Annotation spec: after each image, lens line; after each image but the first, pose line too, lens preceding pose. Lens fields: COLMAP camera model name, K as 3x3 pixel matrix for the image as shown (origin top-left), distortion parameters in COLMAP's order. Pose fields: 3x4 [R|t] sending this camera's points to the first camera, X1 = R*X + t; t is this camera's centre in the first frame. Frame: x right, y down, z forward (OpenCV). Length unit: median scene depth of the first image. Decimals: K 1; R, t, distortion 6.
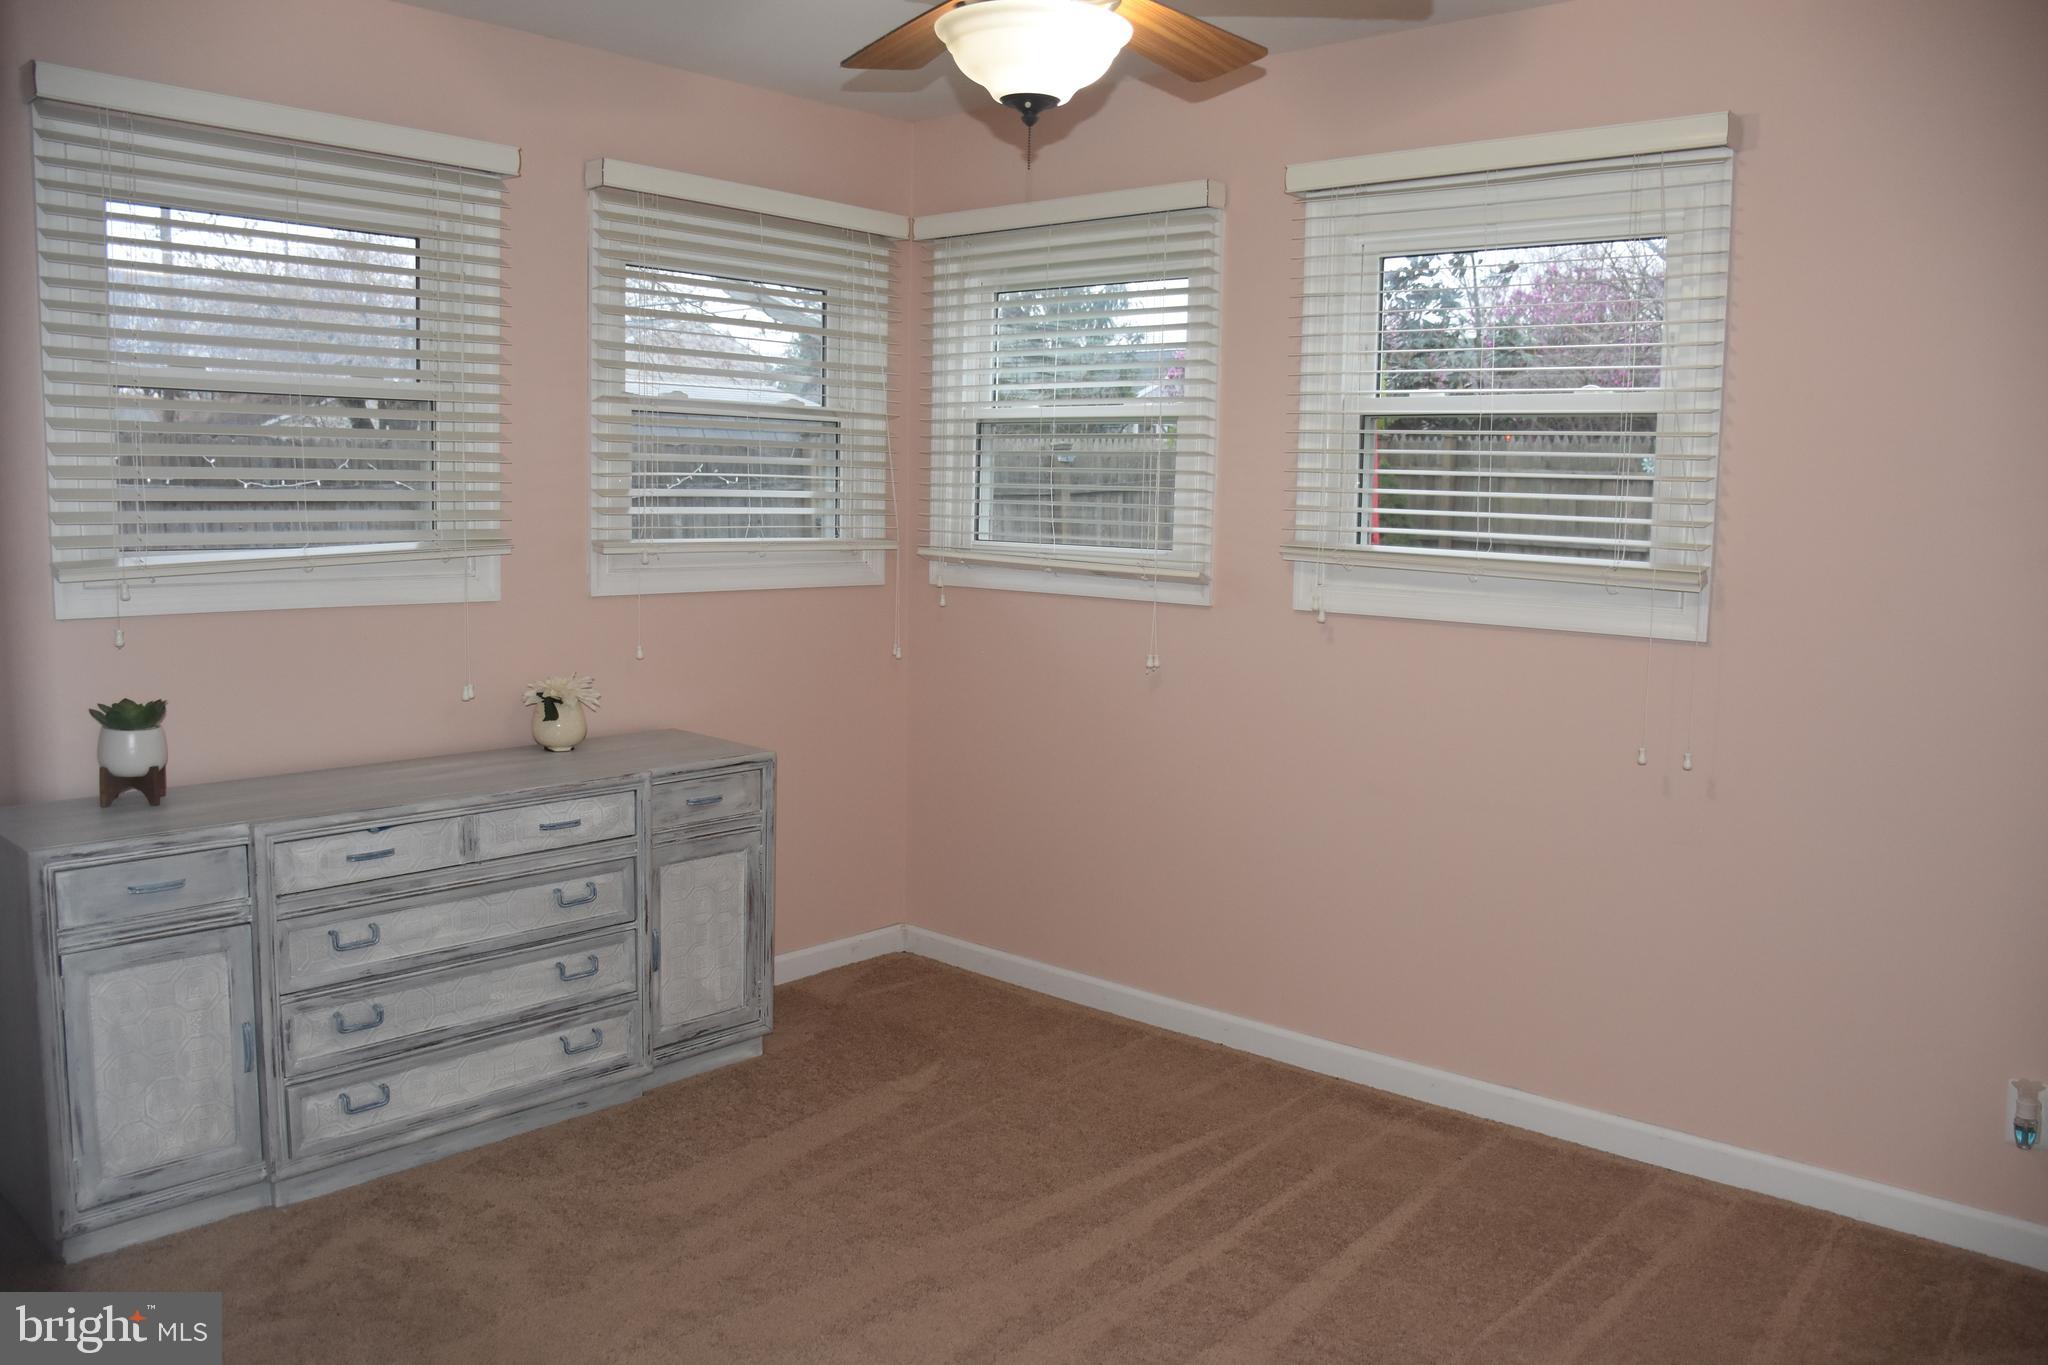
lens RADIAL K [[1595.7, 0, 1024.0], [0, 1595.7, 682.5], [0, 0, 1]] dist [-0.153338, 0.108252]
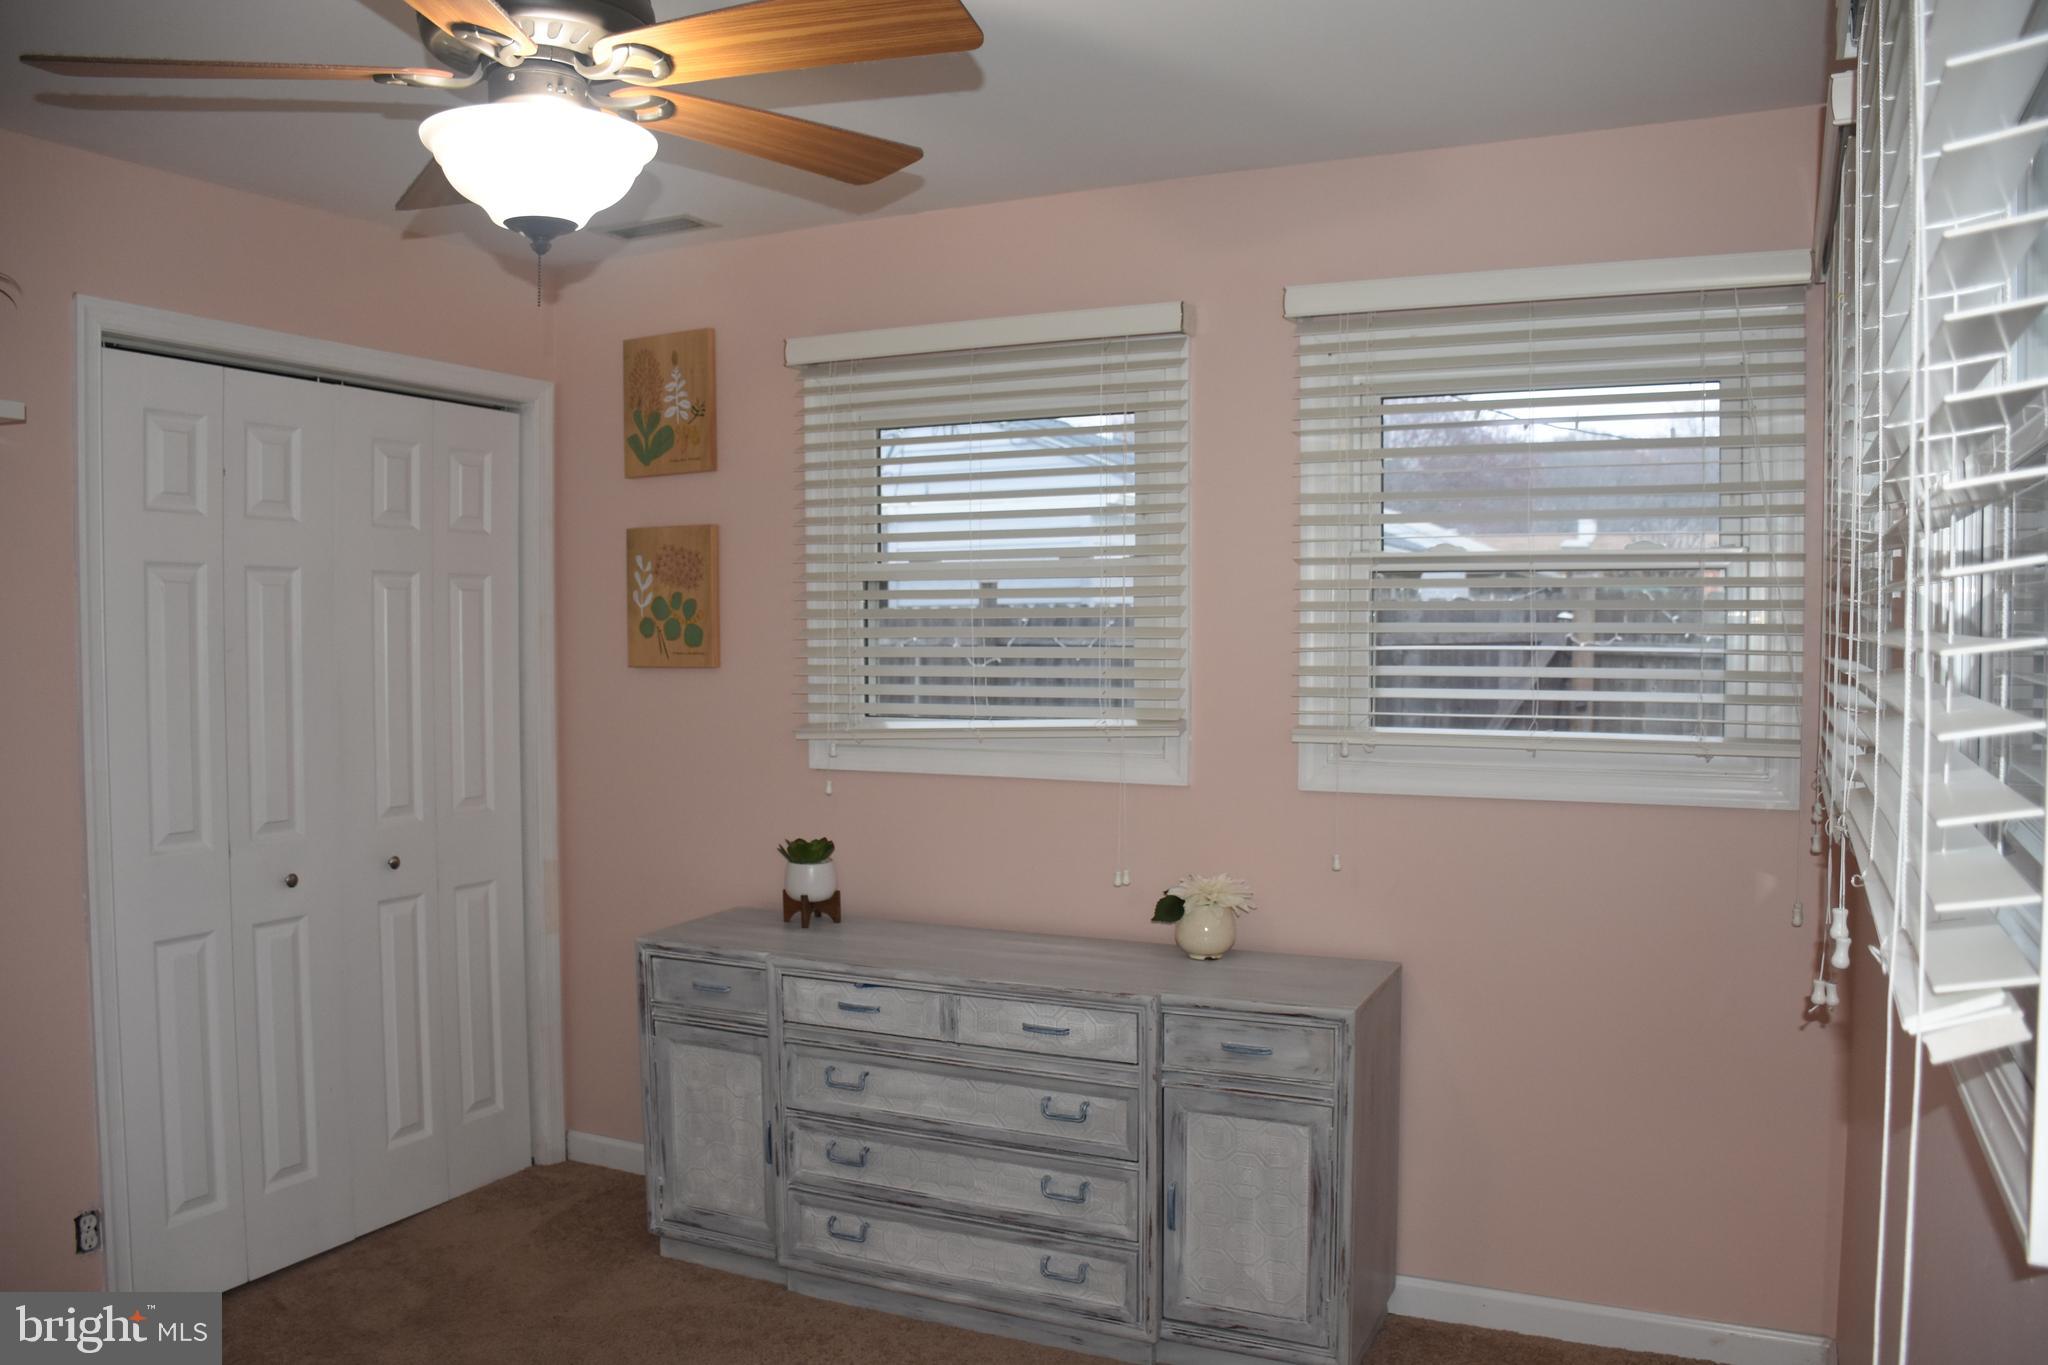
lens RADIAL K [[1595.7, 0, 1024.0], [0, 1595.7, 682.5], [0, 0, 1]] dist [-0.153338, 0.108252]
pose [[0.277914, 0.015843, -0.960475, 0.599421], [-0.103552, 0.994532, -0.013558, -0.099706], [0.955008, 0.103227, 0.278035, 0.708066]]
